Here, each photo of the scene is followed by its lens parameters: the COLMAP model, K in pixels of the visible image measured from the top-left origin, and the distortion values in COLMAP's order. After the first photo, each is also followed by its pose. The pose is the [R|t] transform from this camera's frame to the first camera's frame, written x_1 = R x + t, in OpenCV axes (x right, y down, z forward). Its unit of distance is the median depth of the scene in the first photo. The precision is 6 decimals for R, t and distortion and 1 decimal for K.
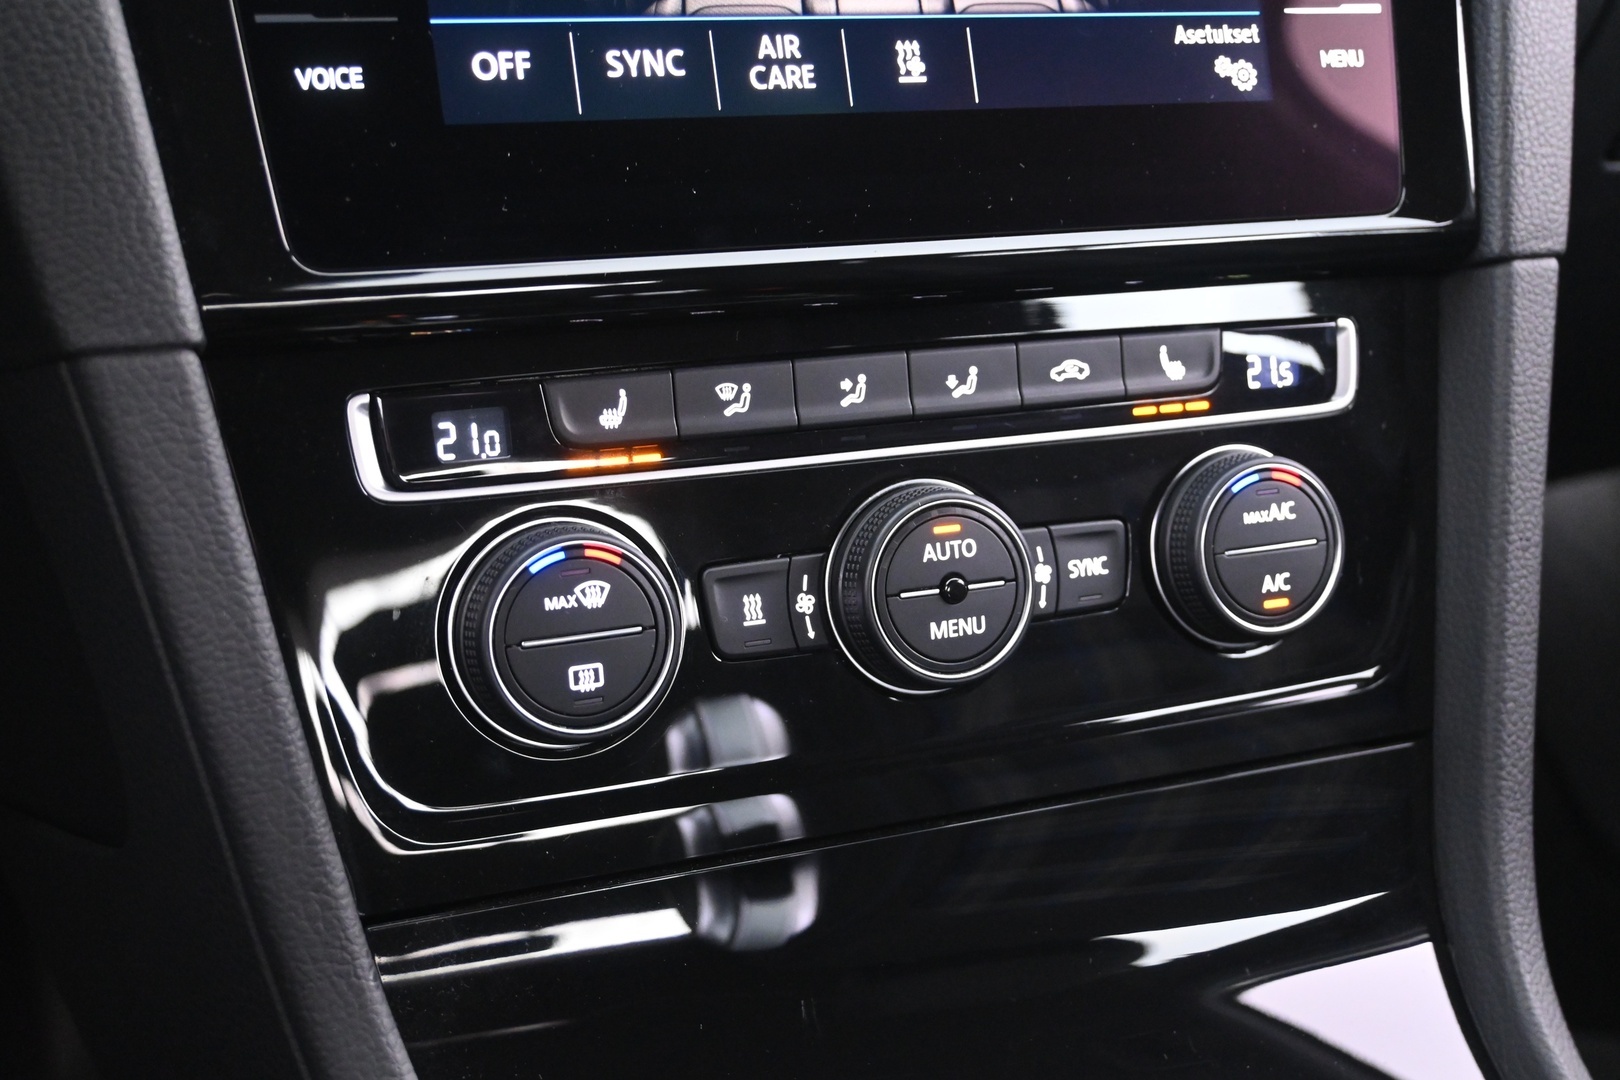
lens RADIAL K [[2103.8, 0, 822.4], [0, 2103.8, 541.4], [0, 0, 1]] dist [0.009251, 0.000000]
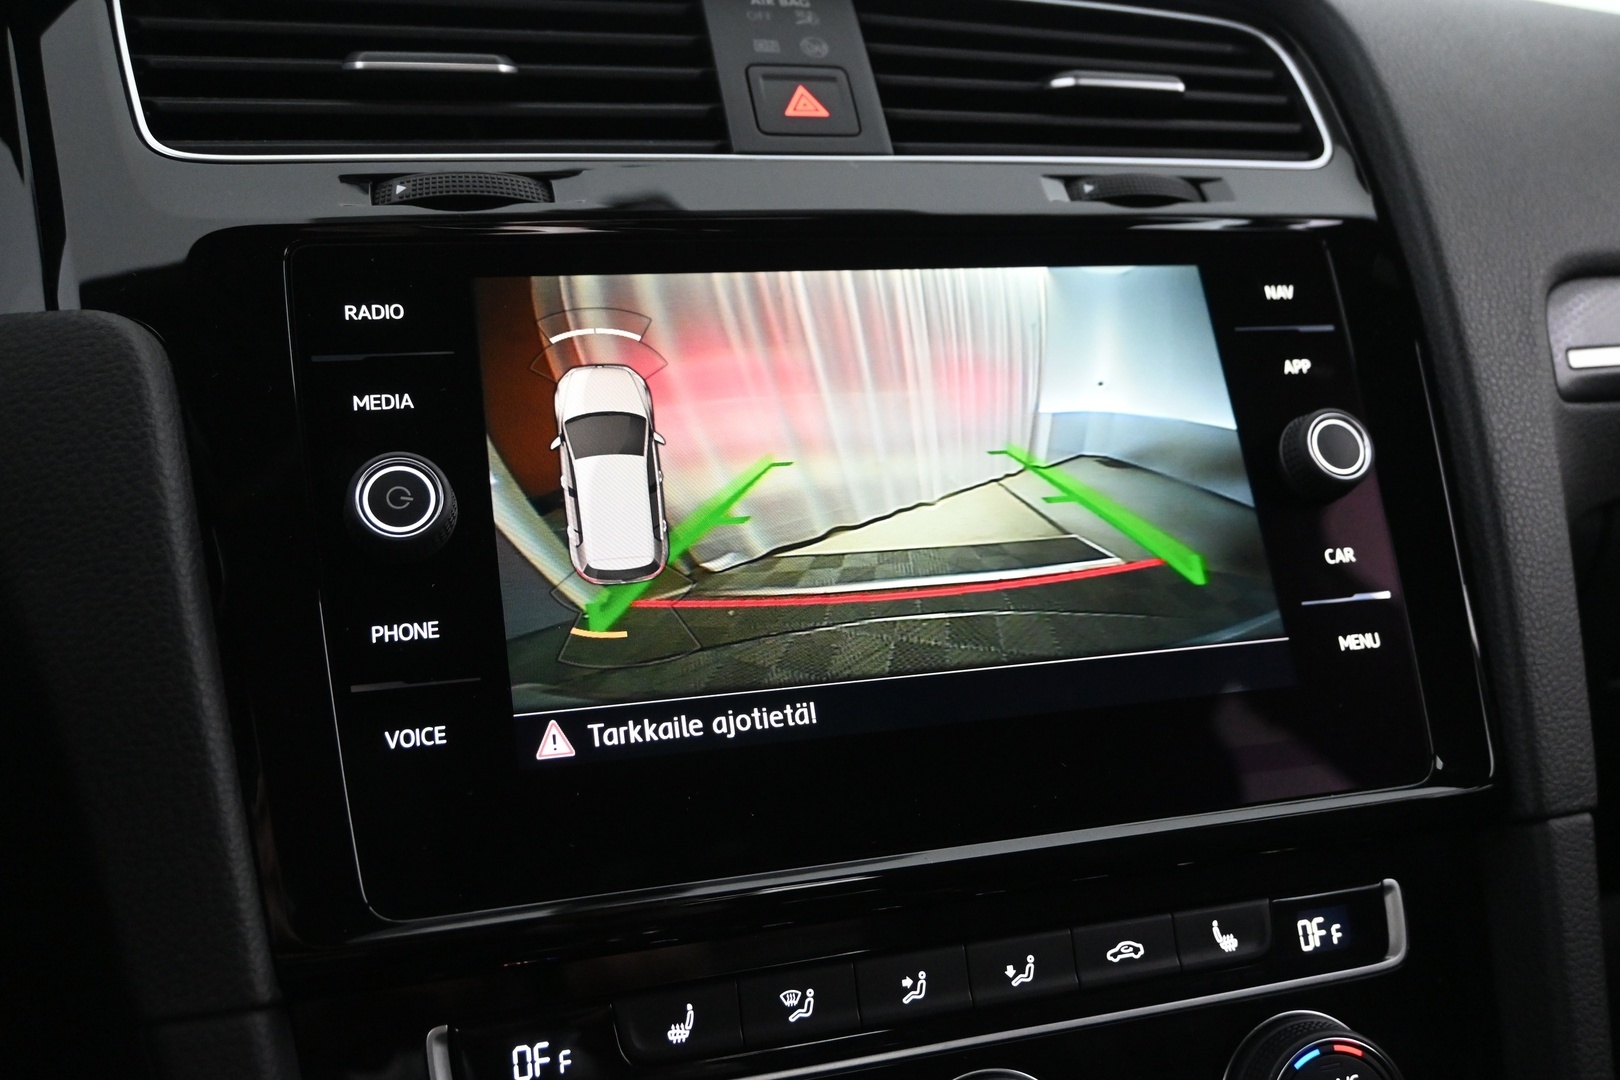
lens RADIAL K [[1366.3, 0, 807.6], [0, 1366.3, 539.6], [0, 0, 1]] dist [-0.001945, -0.021731]
pose [[0.987151, -0.056077, -0.149629, 0.074476], [0.020691, 0.973373, -0.228292, -0.130341], [0.158447, 0.222263, 0.962026, 0.265394]]
